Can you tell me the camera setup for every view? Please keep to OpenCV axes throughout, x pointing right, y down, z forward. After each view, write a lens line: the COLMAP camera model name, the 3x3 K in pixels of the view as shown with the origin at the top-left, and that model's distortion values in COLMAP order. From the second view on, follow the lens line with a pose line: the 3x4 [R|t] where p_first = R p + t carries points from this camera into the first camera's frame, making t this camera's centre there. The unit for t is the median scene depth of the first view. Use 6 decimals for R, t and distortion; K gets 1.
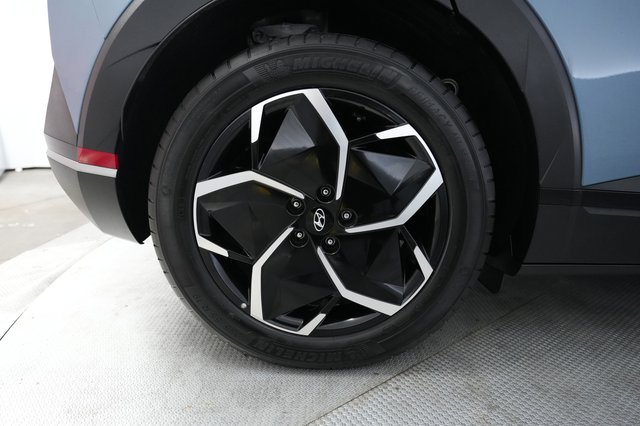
lens RADIAL K [[387.2, 0, 320.6], [0, 387.2, 213.8], [0, 0, 1]] dist [-0.004491, 0.000144]
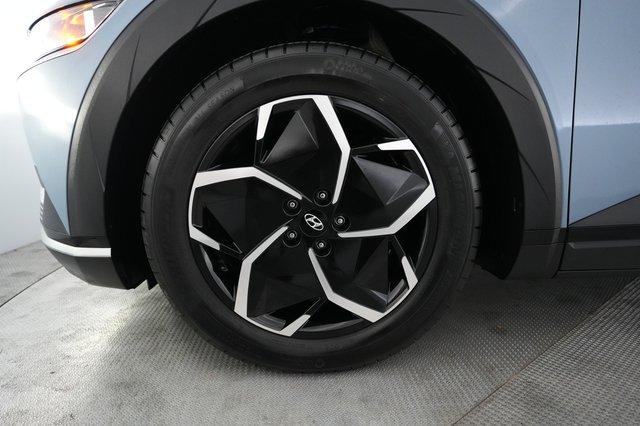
lens RADIAL K [[428.7, 0, 323.3], [0, 428.7, 215.9], [0, 0, 1]] dist [-0.002943, -0.000785]
pose [[0.992120, 0.099148, 0.076602, -0.067443], [-0.096403, 0.994588, -0.038757, 0.041977], [-0.080030, 0.031067, 0.996308, -0.130820]]
